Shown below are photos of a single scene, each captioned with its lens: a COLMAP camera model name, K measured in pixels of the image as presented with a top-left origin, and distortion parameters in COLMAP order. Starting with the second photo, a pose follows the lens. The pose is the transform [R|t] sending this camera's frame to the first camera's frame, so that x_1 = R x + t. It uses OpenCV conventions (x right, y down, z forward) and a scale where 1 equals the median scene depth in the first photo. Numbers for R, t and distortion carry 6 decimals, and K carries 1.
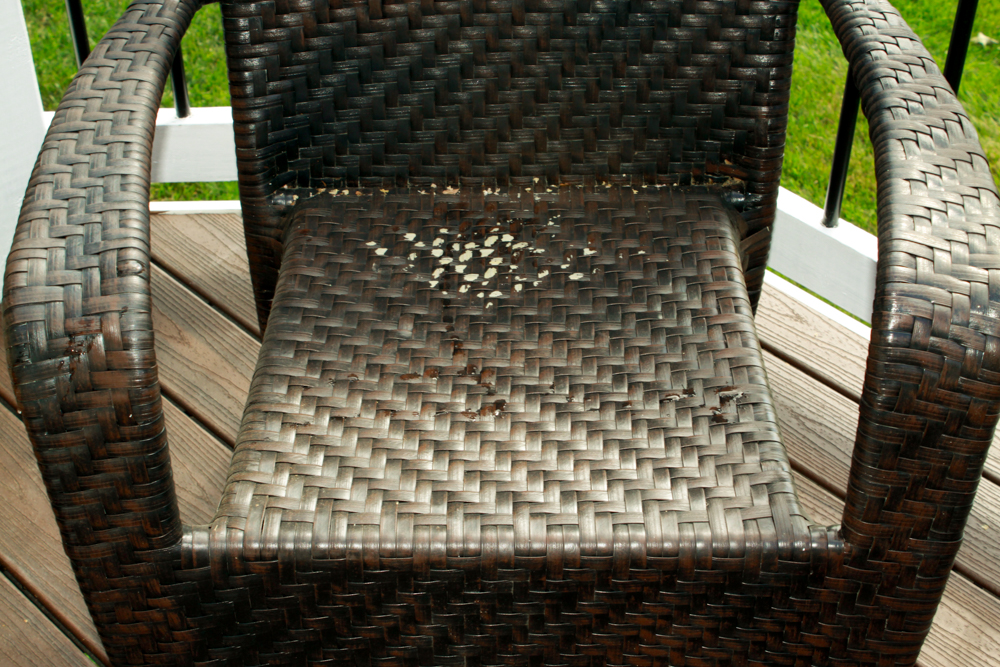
lens RADIAL K [[1643.6, 0, 493.8], [0, 1643.6, 352.9], [0, 0, 1]] dist [0.009505, 0.000000]
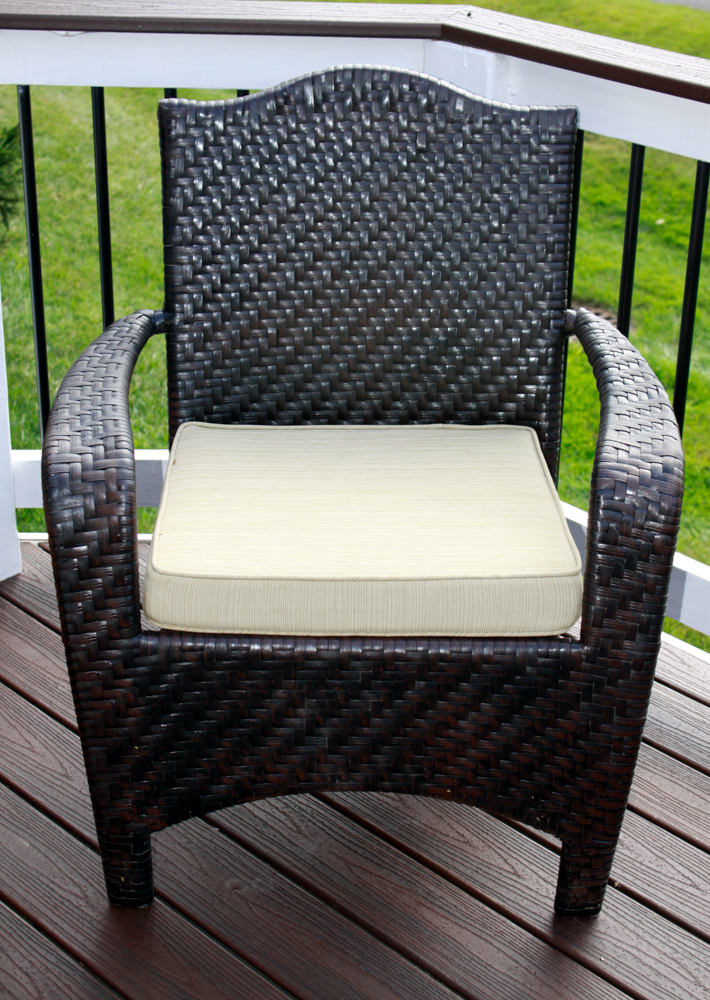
lens RADIAL K [[1868.0, 0, 363.8], [0, 1868.0, 451.1], [0, 0, 1]] dist [-0.015183, 0.000000]
pose [[0.999863, 0.016094, 0.003965, 0.004051], [-0.014367, 0.960784, -0.276925, 0.383410], [-0.008266, 0.276830, 0.960883, -0.626057]]
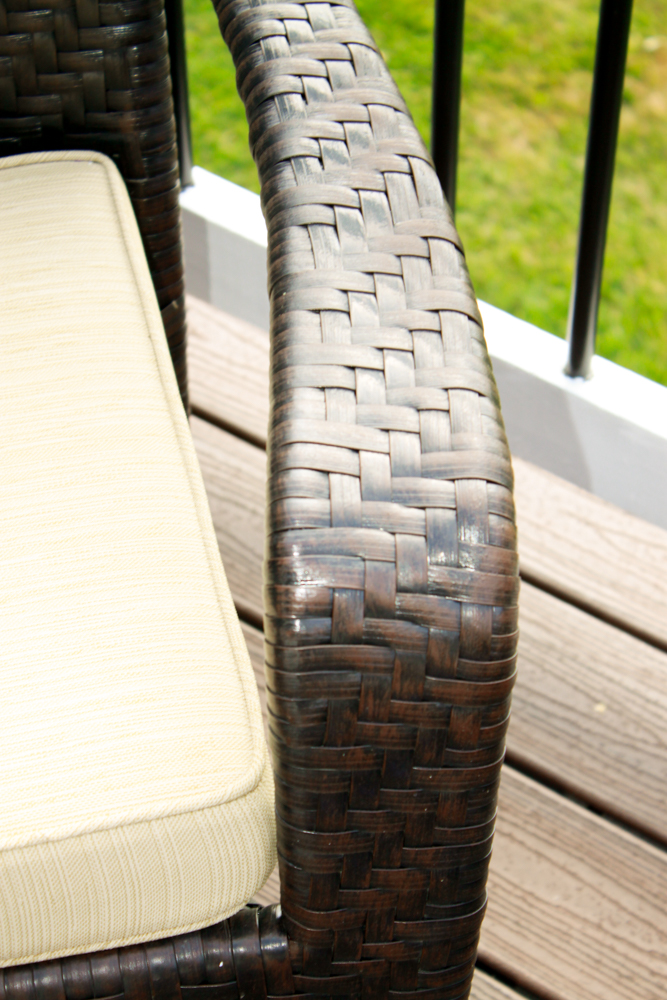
lens RADIAL K [[2392.5, 0, 331.9], [0, 2392.5, 499.2], [0, 0, 1]] dist [0.070727, 0.000000]
pose [[0.984460, -0.139340, 0.106873, 0.145066], [0.124993, 0.983486, 0.130887, -0.135663], [-0.123346, -0.115494, 0.985620, 0.160476]]
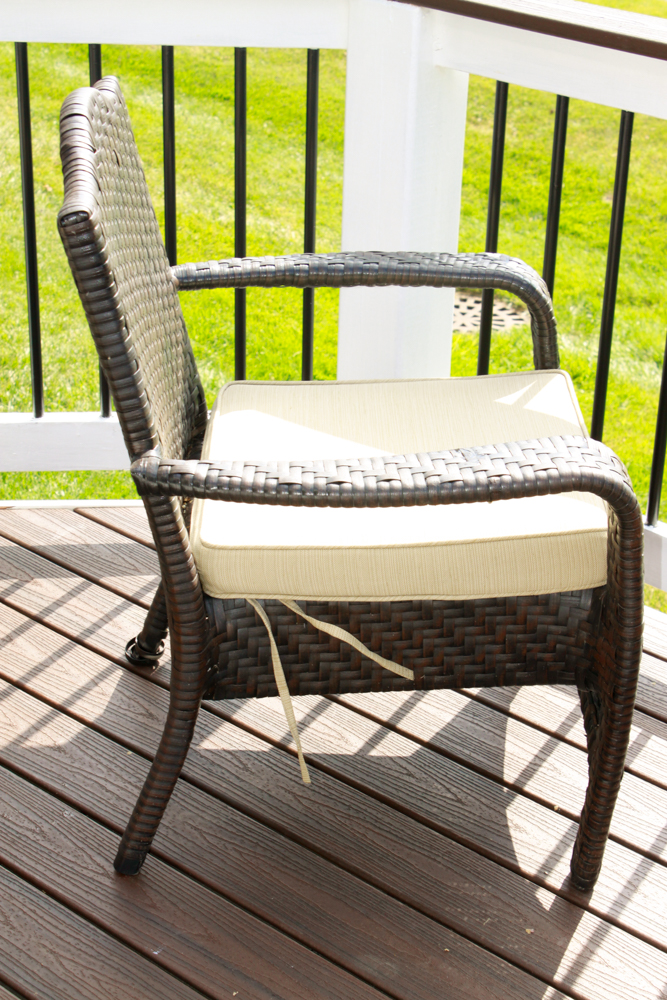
lens RADIAL K [[2053.2, 0, 363.0], [0, 2053.2, 515.9], [0, 0, 1]] dist [0.008993, 0.000000]
pose [[0.997284, -0.001350, 0.073643, -0.078202], [0.020551, 0.965225, -0.260610, 0.526129], [-0.070730, 0.261416, 0.962631, -0.815776]]
